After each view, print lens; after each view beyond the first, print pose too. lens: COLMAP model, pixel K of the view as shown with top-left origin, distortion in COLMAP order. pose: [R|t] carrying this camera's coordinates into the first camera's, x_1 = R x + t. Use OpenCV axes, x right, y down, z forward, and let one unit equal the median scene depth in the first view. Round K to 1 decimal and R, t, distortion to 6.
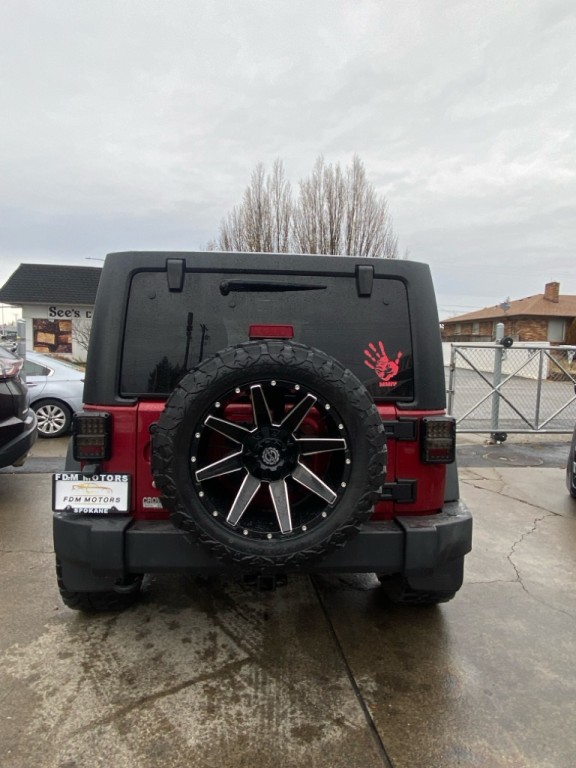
lens RADIAL K [[480.0, 0, 277.5], [0, 480.0, 383.2], [0, 0, 1]] dist [0.068009, -0.081393]
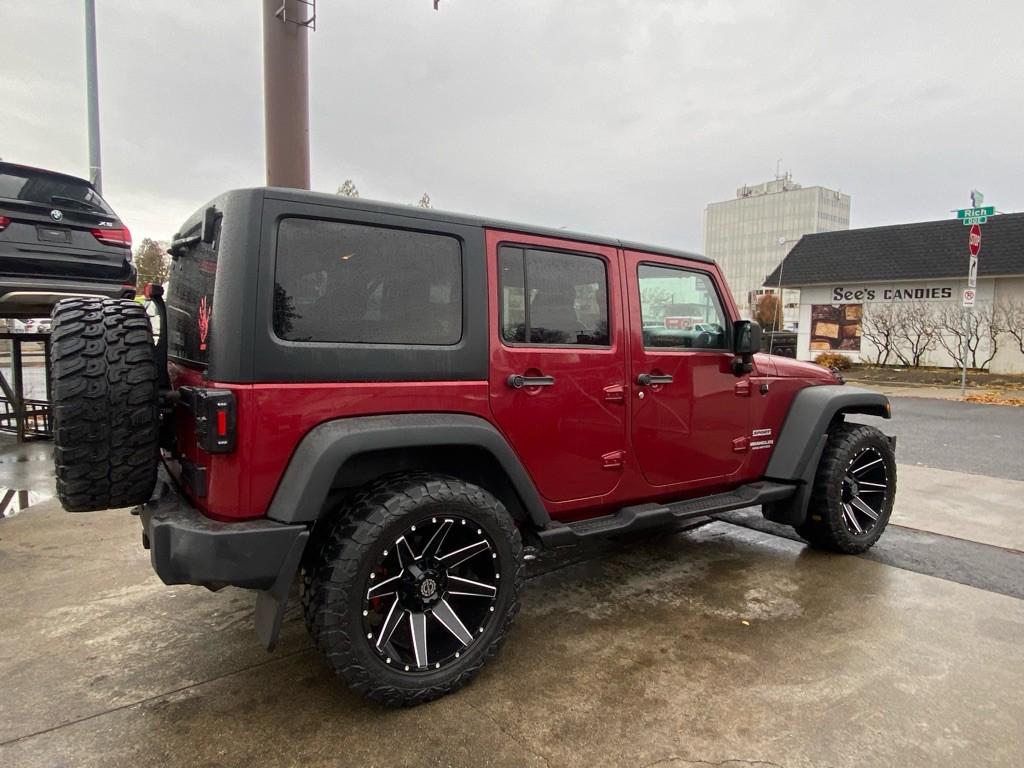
lens RADIAL K [[639.7, 0, 512.0], [0, 639.7, 384.0], [0, 0, 1]] dist [0.067732, -0.080358]
pose [[0.524034, 0.052937, -0.850051, 1.475966], [-0.066195, 0.997579, 0.021317, 0.006579], [0.849121, 0.045098, 0.526270, 0.892370]]
